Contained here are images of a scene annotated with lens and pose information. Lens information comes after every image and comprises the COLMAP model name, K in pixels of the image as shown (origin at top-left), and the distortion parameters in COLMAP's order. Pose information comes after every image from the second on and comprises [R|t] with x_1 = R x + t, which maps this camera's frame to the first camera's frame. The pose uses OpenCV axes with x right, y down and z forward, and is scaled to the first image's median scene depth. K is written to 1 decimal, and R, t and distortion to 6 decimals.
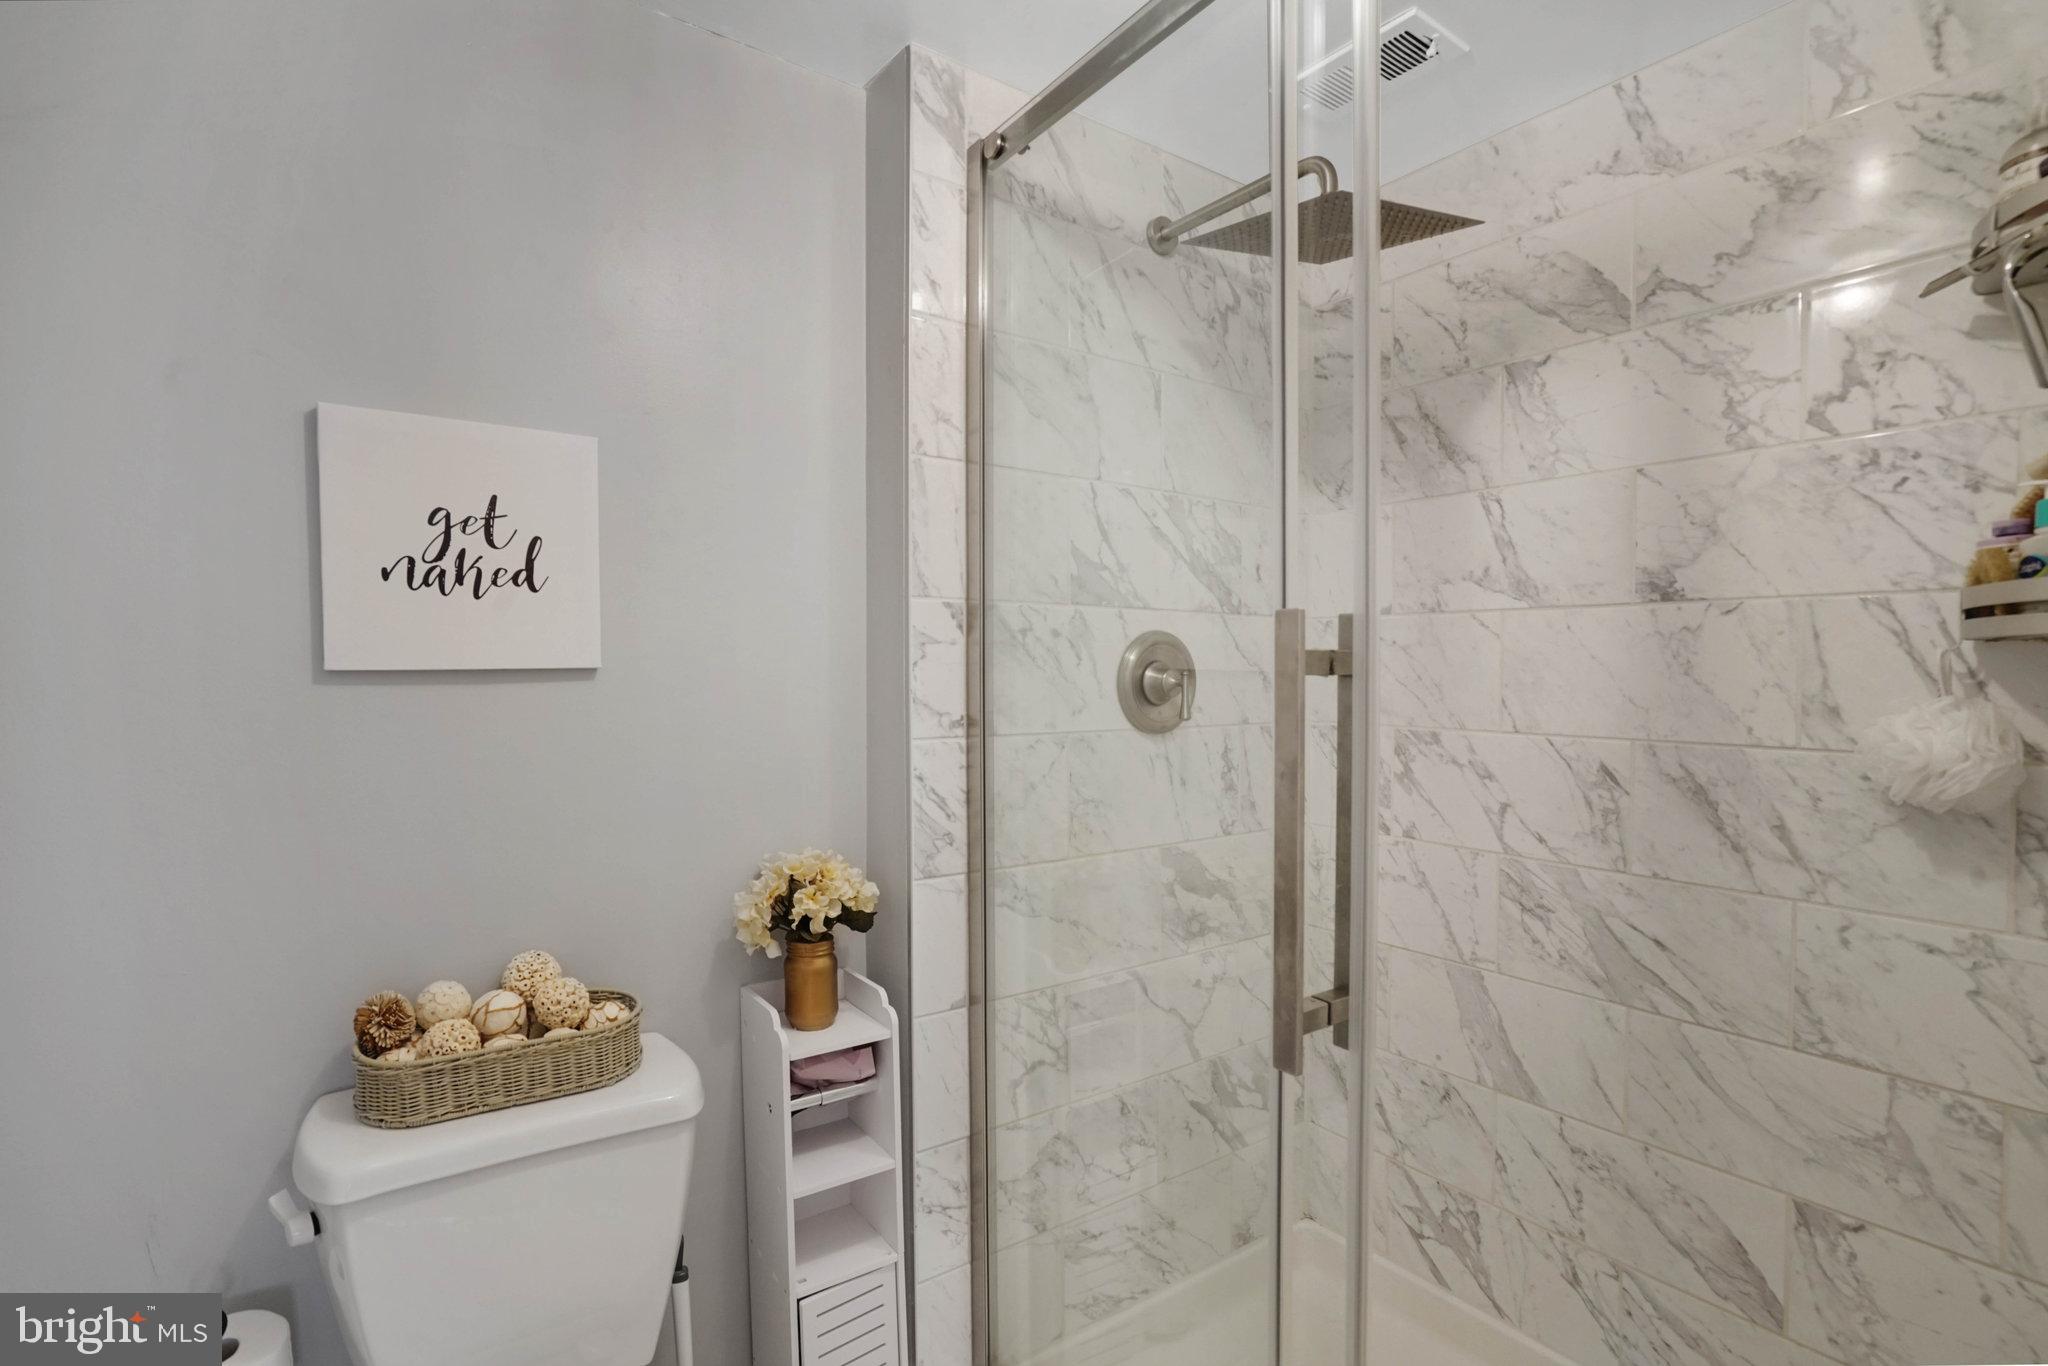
lens RADIAL K [[948.3, 0, 1019.6], [0, 948.3, 696.1], [0, 0, 1]] dist [-0.027165, 0.000376]
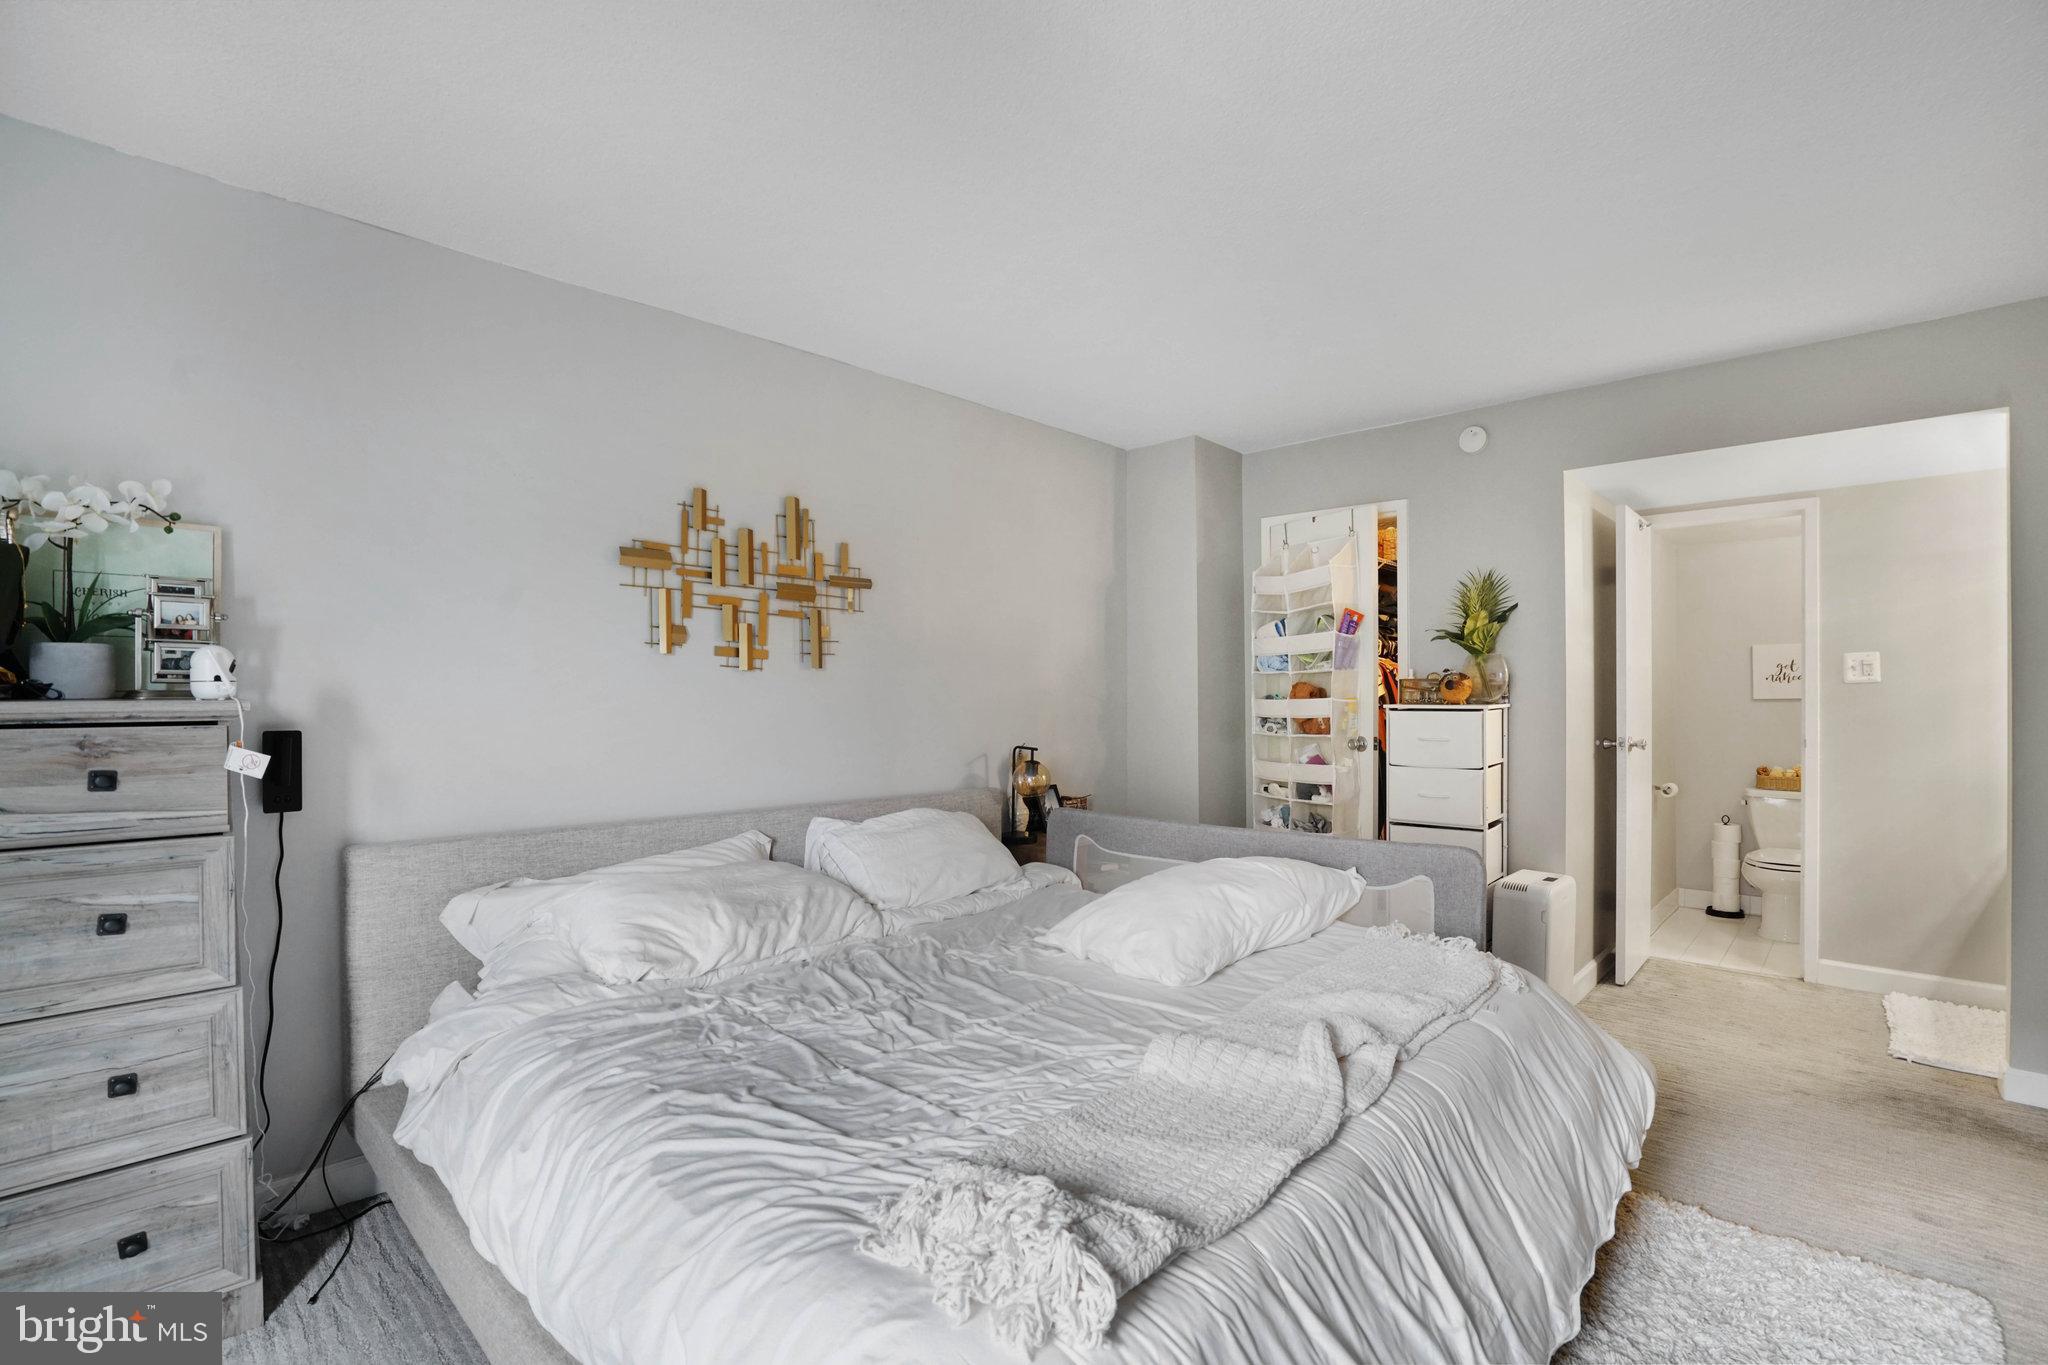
lens RADIAL K [[948.3, 0, 1019.6], [0, 948.3, 695.6], [0, 0, 1]] dist [-0.027165, 0.000376]
pose [[0.213019, -0.003282, -0.977042, 2.996693], [-0.035403, 0.999312, -0.011076, 0.135948], [0.976406, 0.036949, 0.212757, -3.544137]]
